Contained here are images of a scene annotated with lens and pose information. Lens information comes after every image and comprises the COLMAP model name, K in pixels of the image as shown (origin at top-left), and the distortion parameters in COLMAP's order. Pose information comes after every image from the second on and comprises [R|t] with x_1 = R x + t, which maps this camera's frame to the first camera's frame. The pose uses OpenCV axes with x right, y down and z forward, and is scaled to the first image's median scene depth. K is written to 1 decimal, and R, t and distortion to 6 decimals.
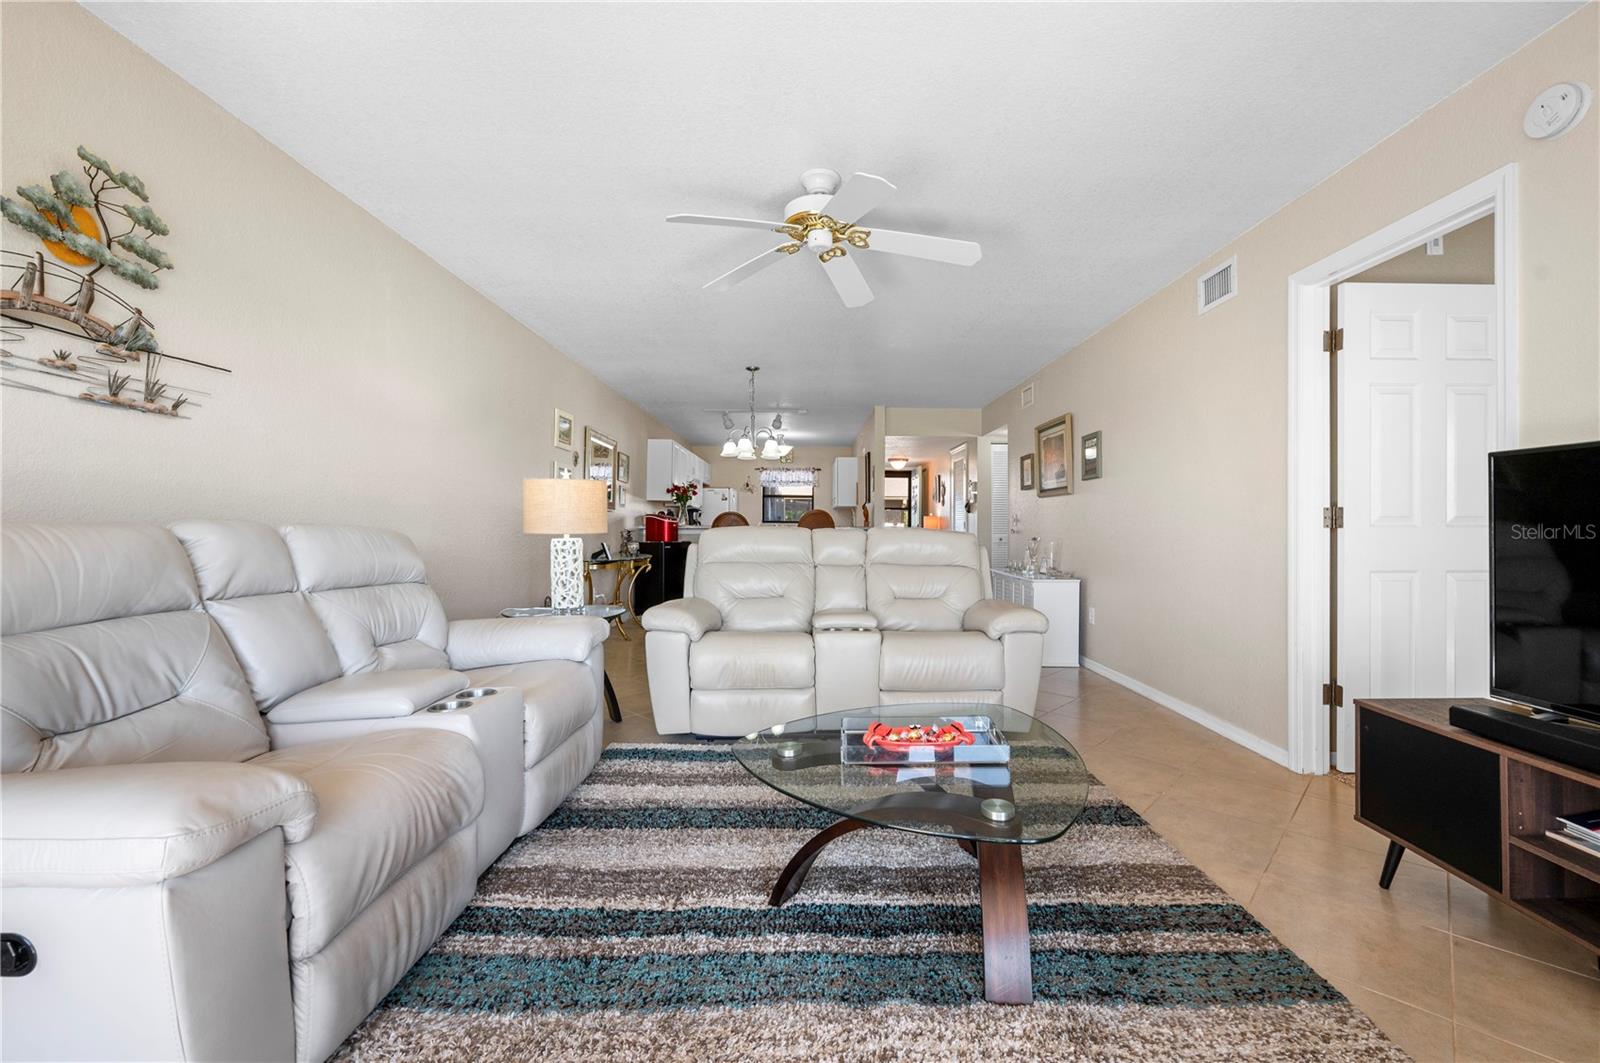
lens RADIAL K [[634.4, 0, 832.7], [0, 634.4, 530.7], [0, 0, 1]] dist [0.003900, -0.001730]
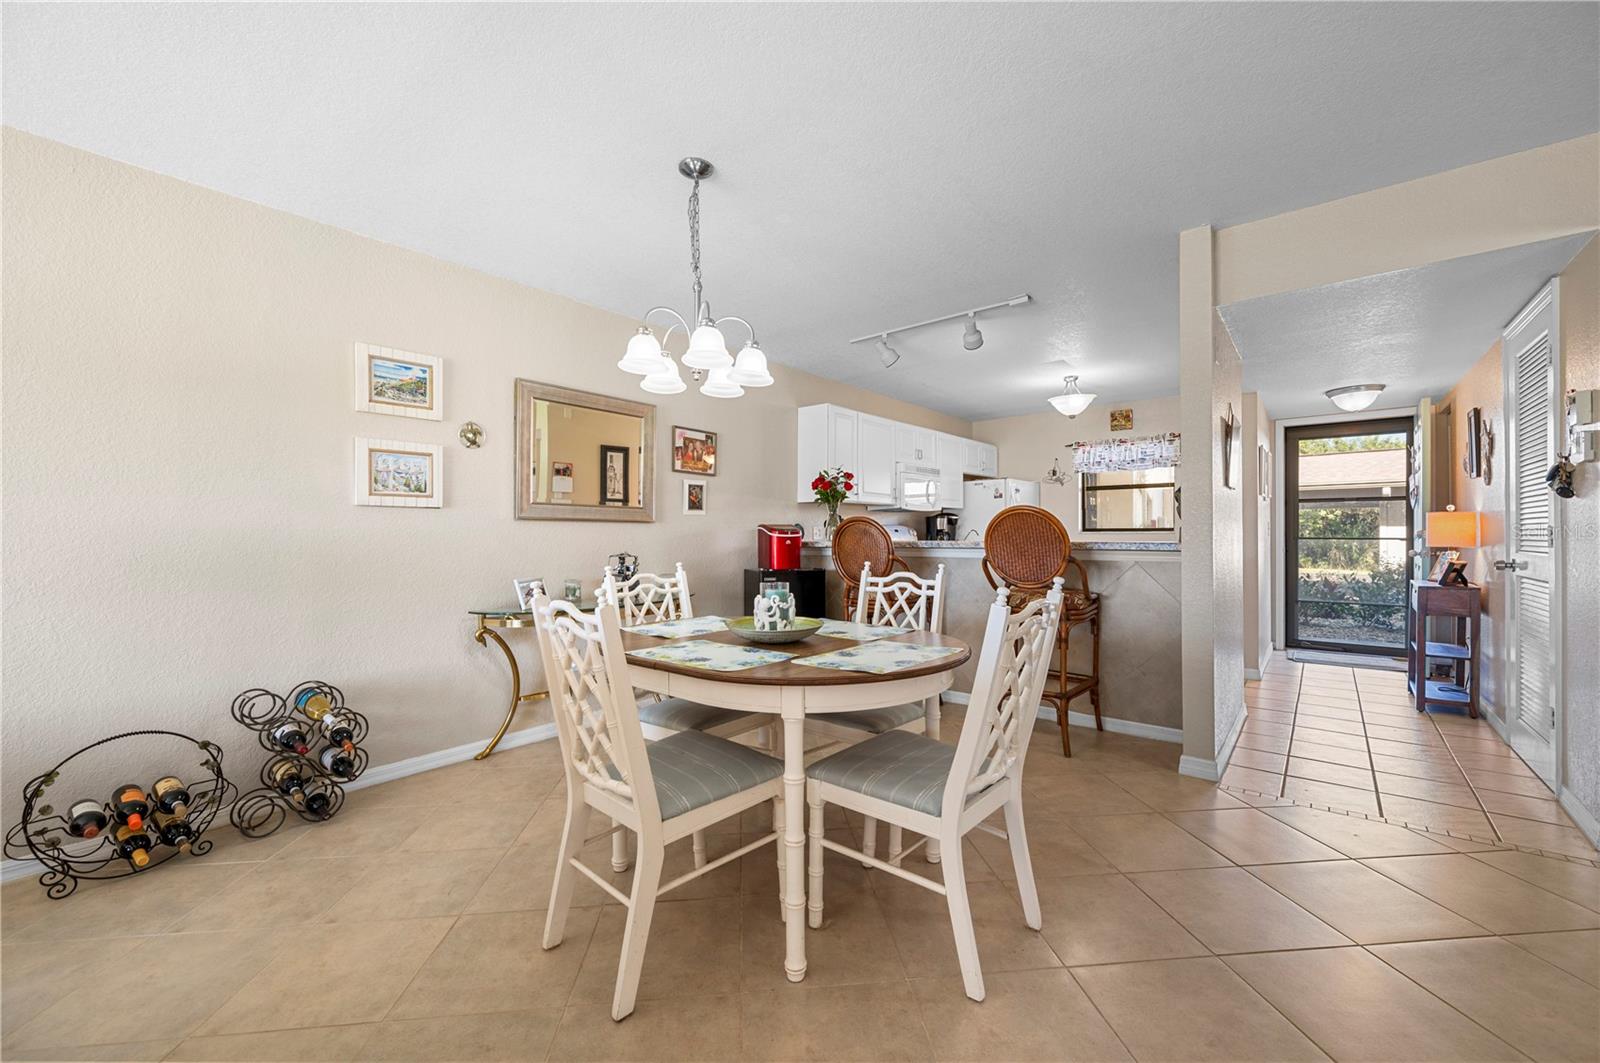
lens RADIAL K [[634.4, 0, 807.6], [0, 634.4, 537.0], [0, 0, 1]] dist [0.003900, -0.001730]
pose [[0.749688, -0.008156, -0.661741, 0.623319], [0.006762, 0.999966, -0.004664, -0.046672], [0.661757, -0.000978, 0.749718, 2.312325]]
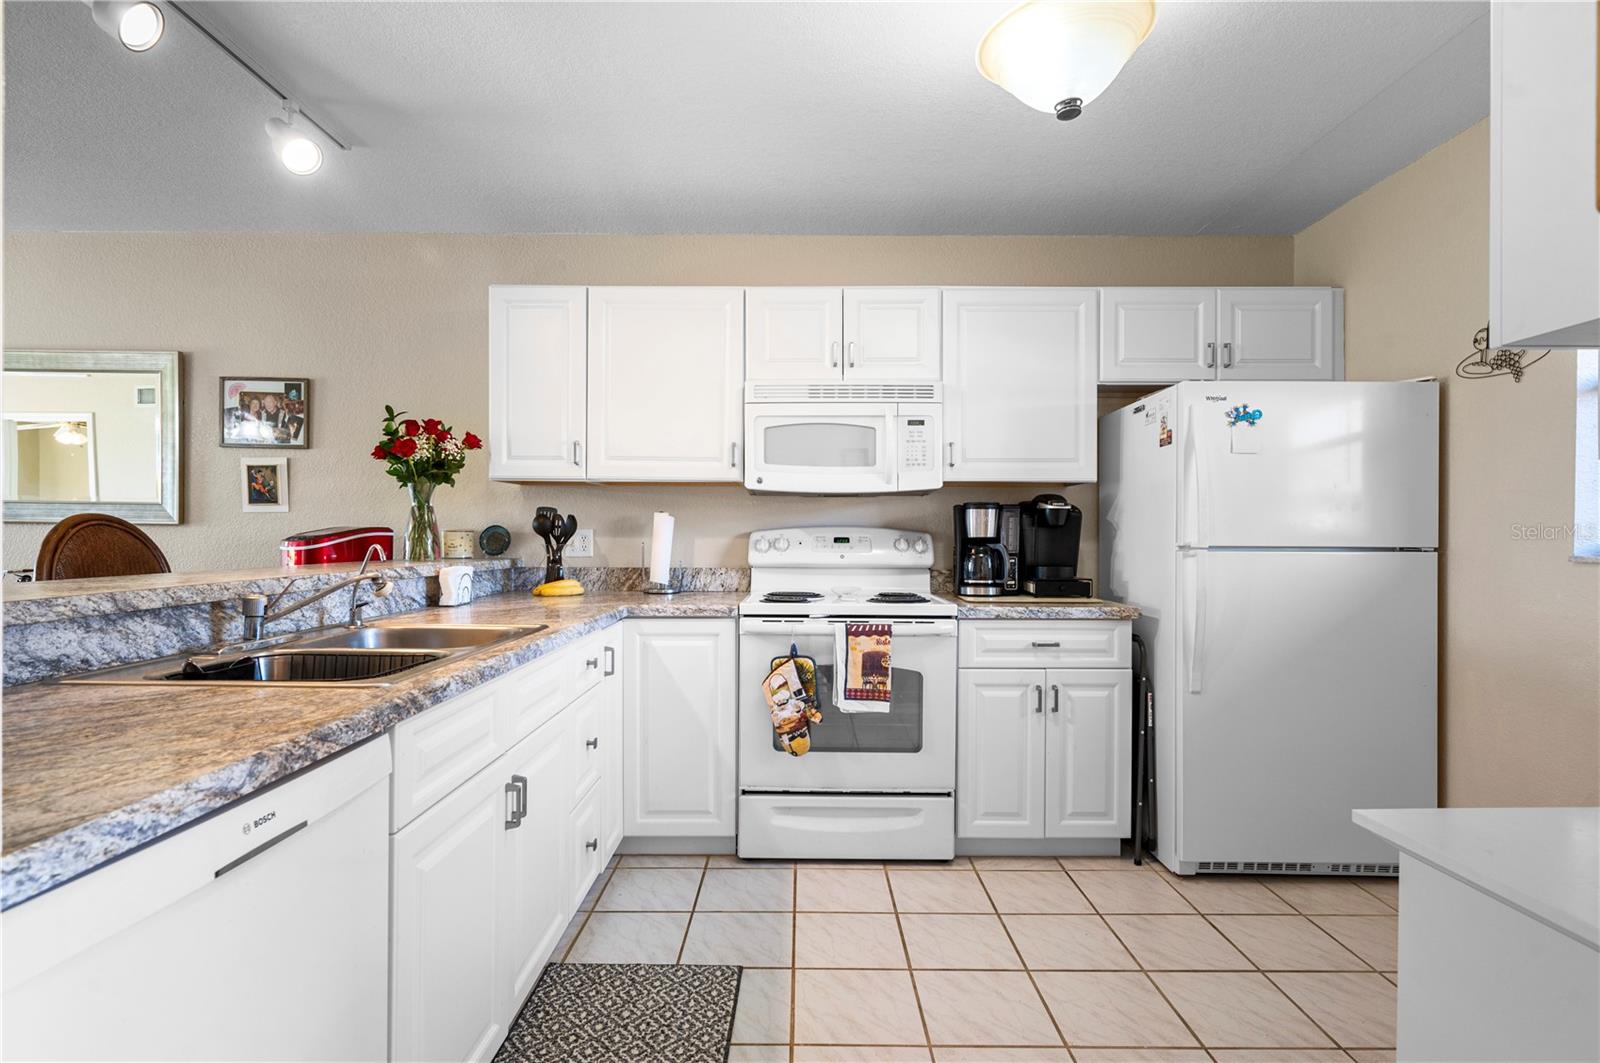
lens RADIAL K [[772.6, 0, 805.4], [0, 772.6, 537.0], [0, 0, 1]] dist [-0.004505, 0.003605]
pose [[-0.037602, -0.001631, -0.999291, 0.531714], [-0.011599, 0.999932, -0.001196, -0.094636], [0.999225, 0.011546, -0.037619, 5.085671]]
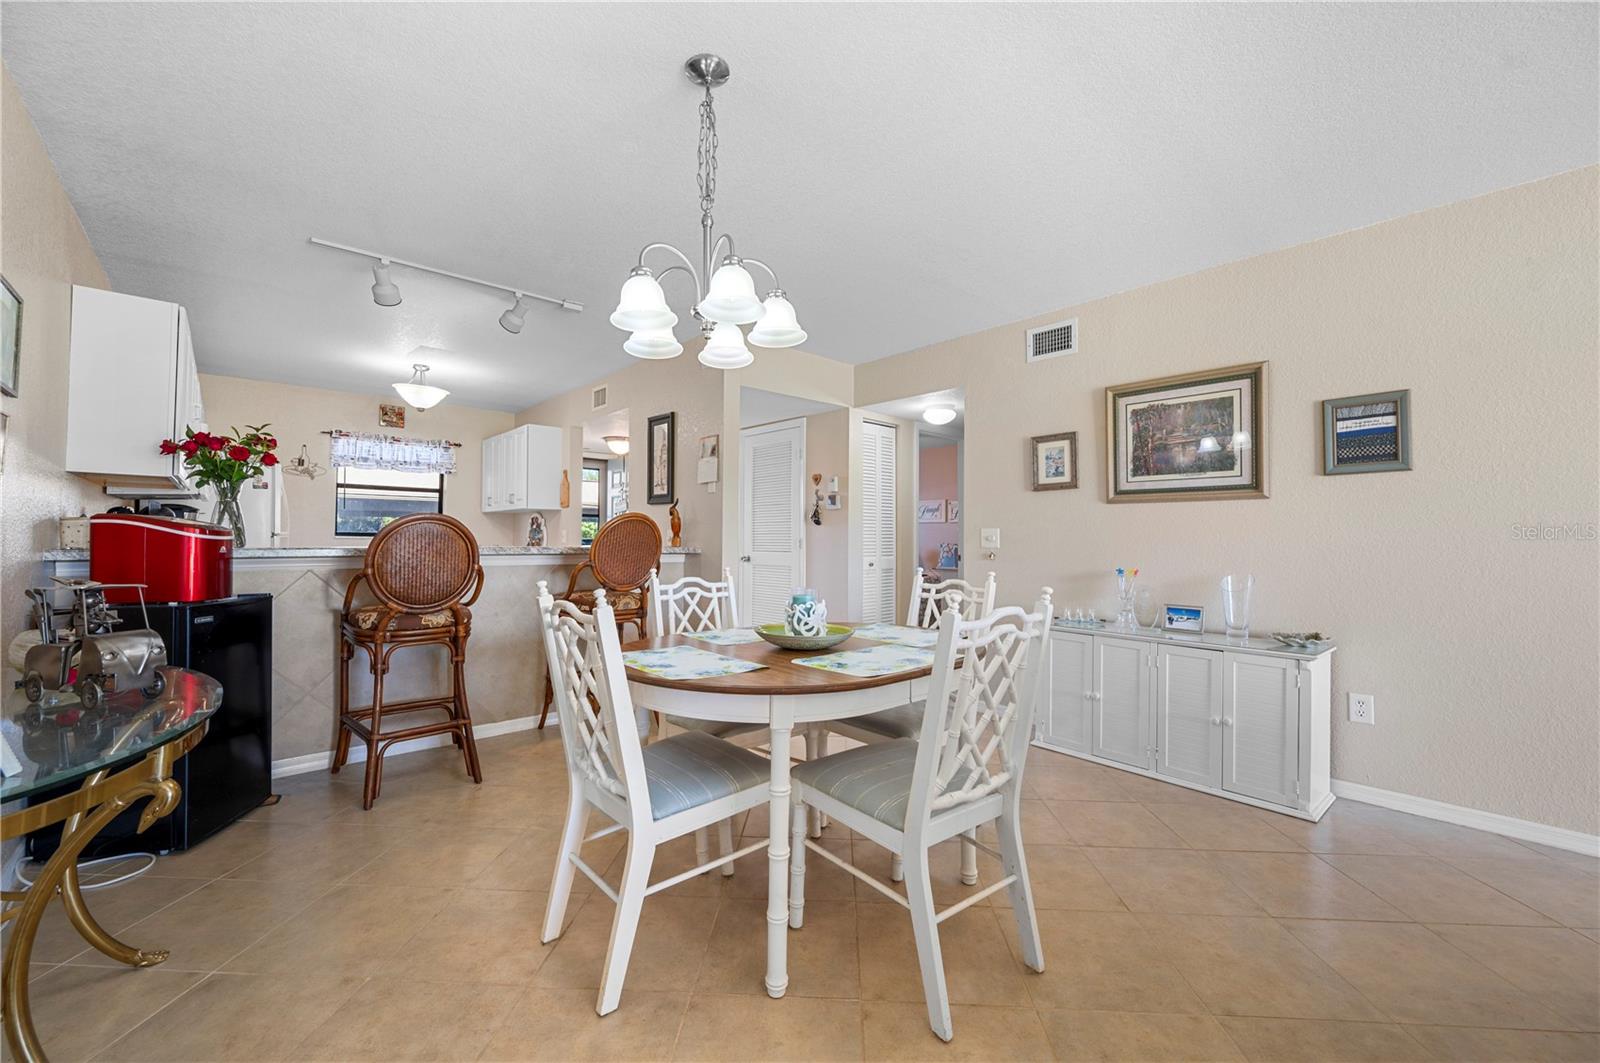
lens RADIAL K [[634.4, 0, 774.3], [0, 634.4, 526.5], [0, 0, 1]] dist [0.003900, -0.001730]
pose [[0.784214, 0.002618, 0.620485, -0.912206], [0.008208, 0.999860, -0.014592, -0.063588], [-0.620436, 0.016536, 0.784083, 2.296624]]
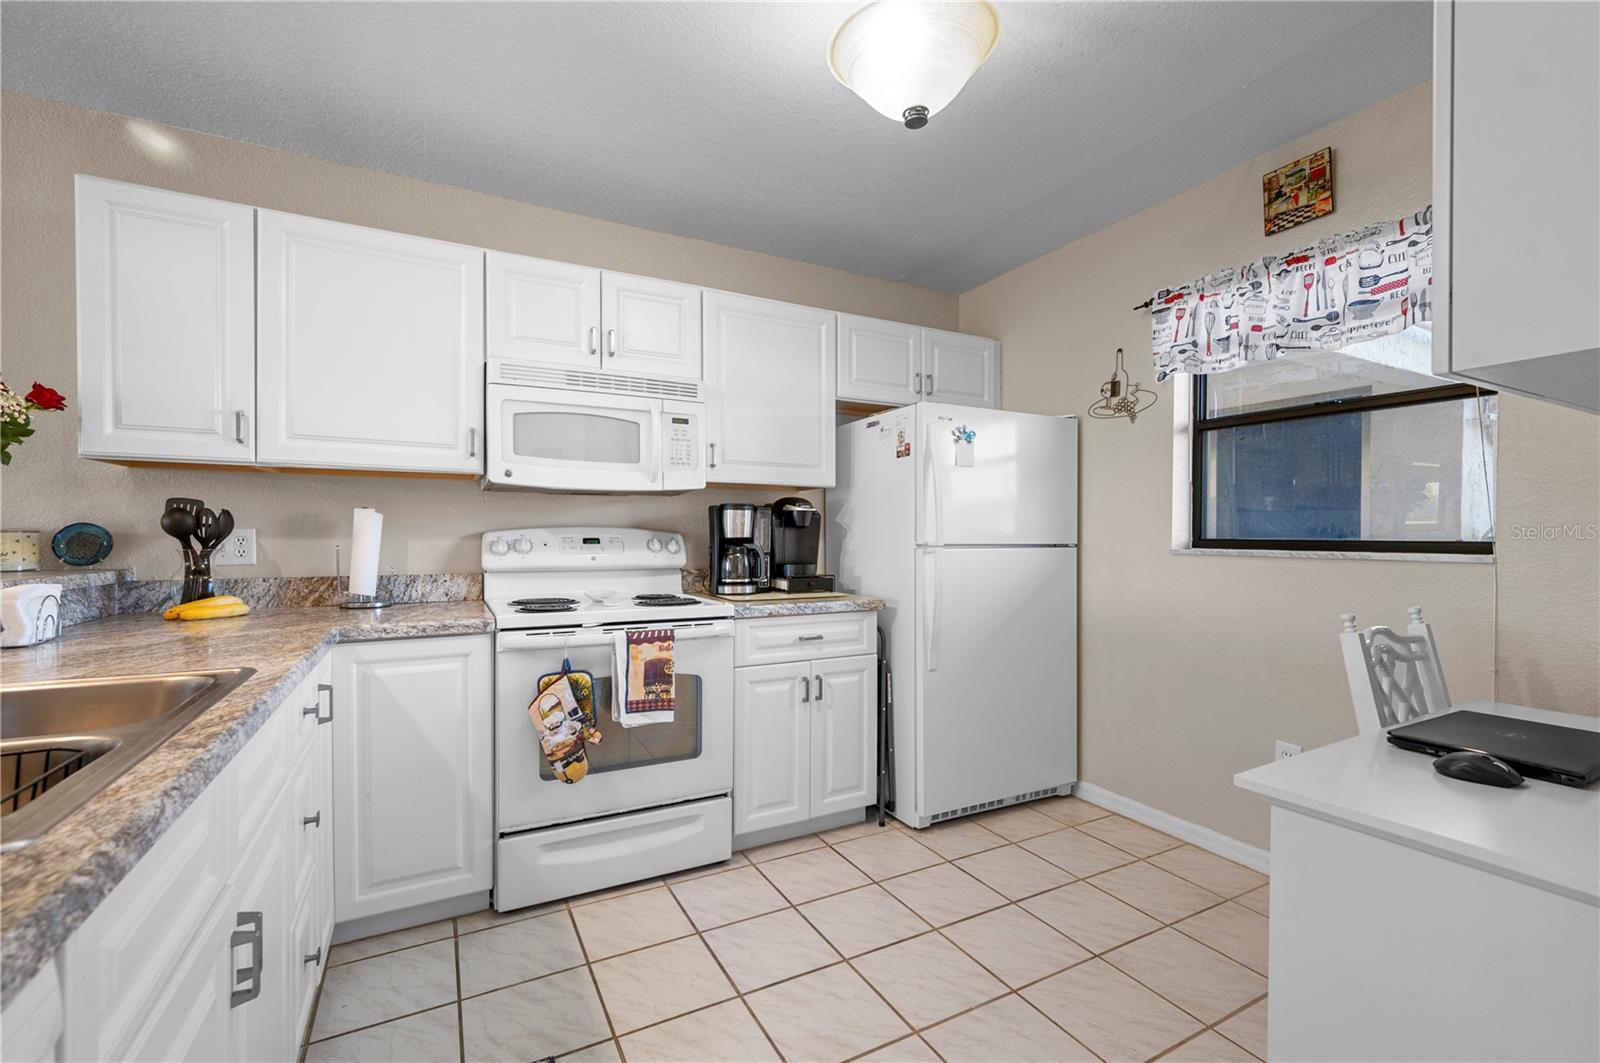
lens RADIAL K [[681.9, 0, 802.1], [0, 681.9, 542.2], [0, 0, 1]] dist [0.000508, -0.000787]
pose [[0.437054, 0.004906, -0.899422, 0.284729], [-0.006505, 0.999976, 0.002294, -0.094169], [0.899412, 0.004848, 0.437075, 4.871574]]
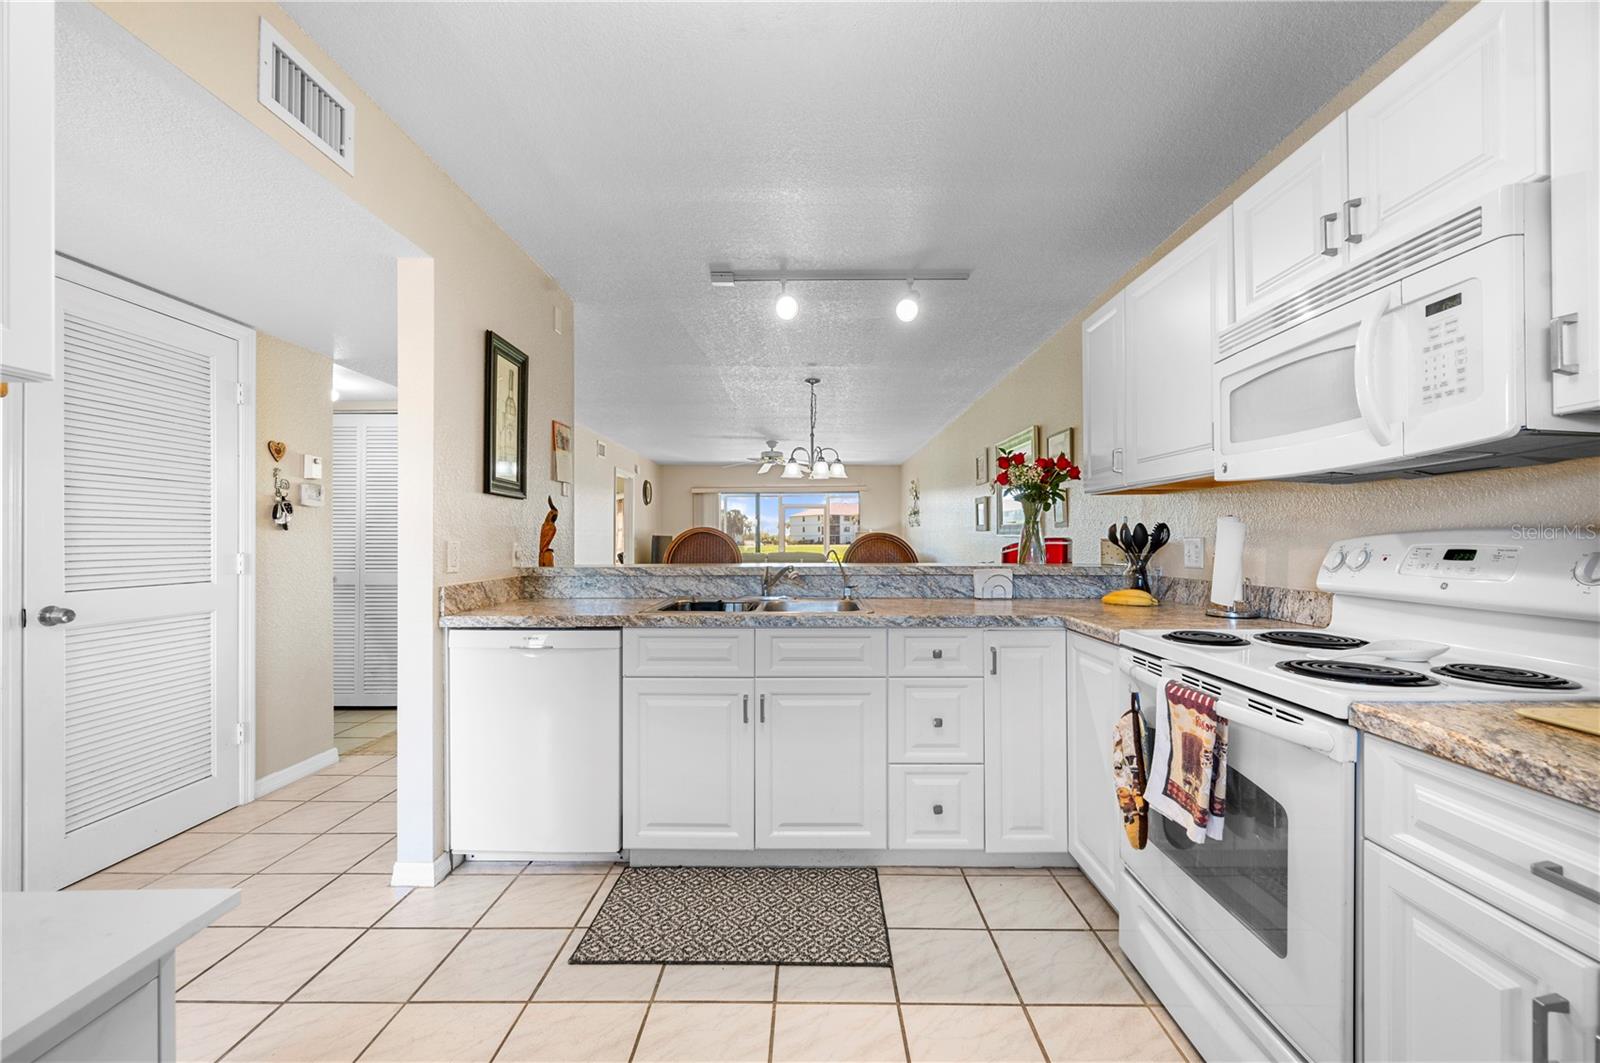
lens RADIAL K [[634.4, 0, 810.4], [0, 634.4, 540.4], [0, 0, 1]] dist [0.003900, -0.001730]
pose [[-0.999078, -0.003610, 0.042783, -0.480090], [-0.003331, 0.999973, 0.006594, -0.109763], [-0.042806, 0.006446, -0.999063, 5.883796]]
